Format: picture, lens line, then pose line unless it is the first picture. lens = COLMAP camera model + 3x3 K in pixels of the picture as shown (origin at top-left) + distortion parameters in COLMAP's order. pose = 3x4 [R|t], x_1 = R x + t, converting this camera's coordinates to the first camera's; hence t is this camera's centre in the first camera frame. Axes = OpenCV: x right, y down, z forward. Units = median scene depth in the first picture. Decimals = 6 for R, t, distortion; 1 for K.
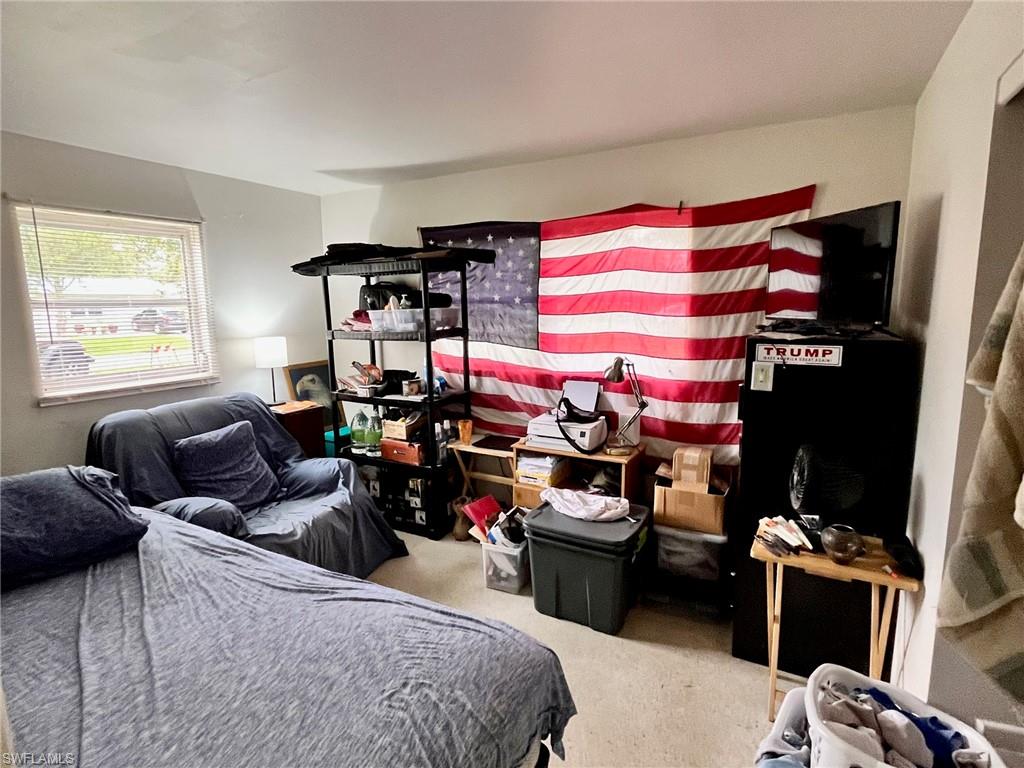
lens RADIAL K [[536.0, 0, 515.3], [0, 536.0, 382.1], [0, 0, 1]] dist [-0.001869, -0.000806]
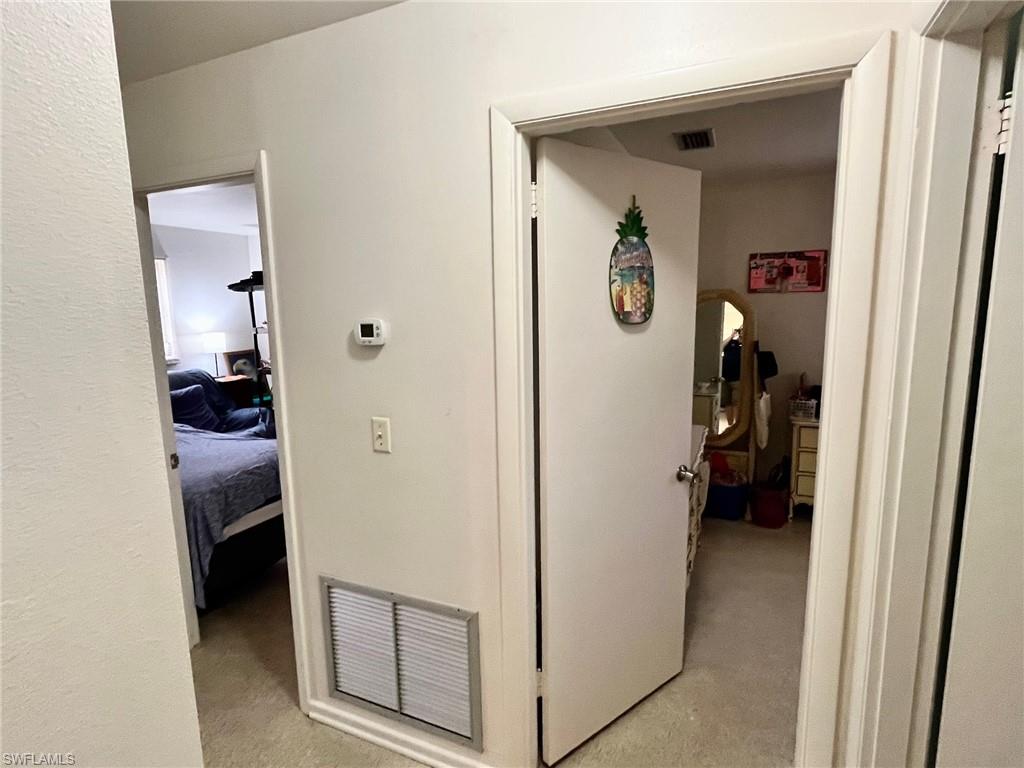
lens RADIAL K [[536.0, 0, 507.0], [0, 536.0, 386.3], [0, 0, 1]] dist [-0.001869, -0.000806]
pose [[0.997218, -0.017829, 0.072377, 0.251745], [0.017347, 0.999823, 0.007276, 0.069673], [-0.072494, -0.006000, 0.997351, -0.559335]]
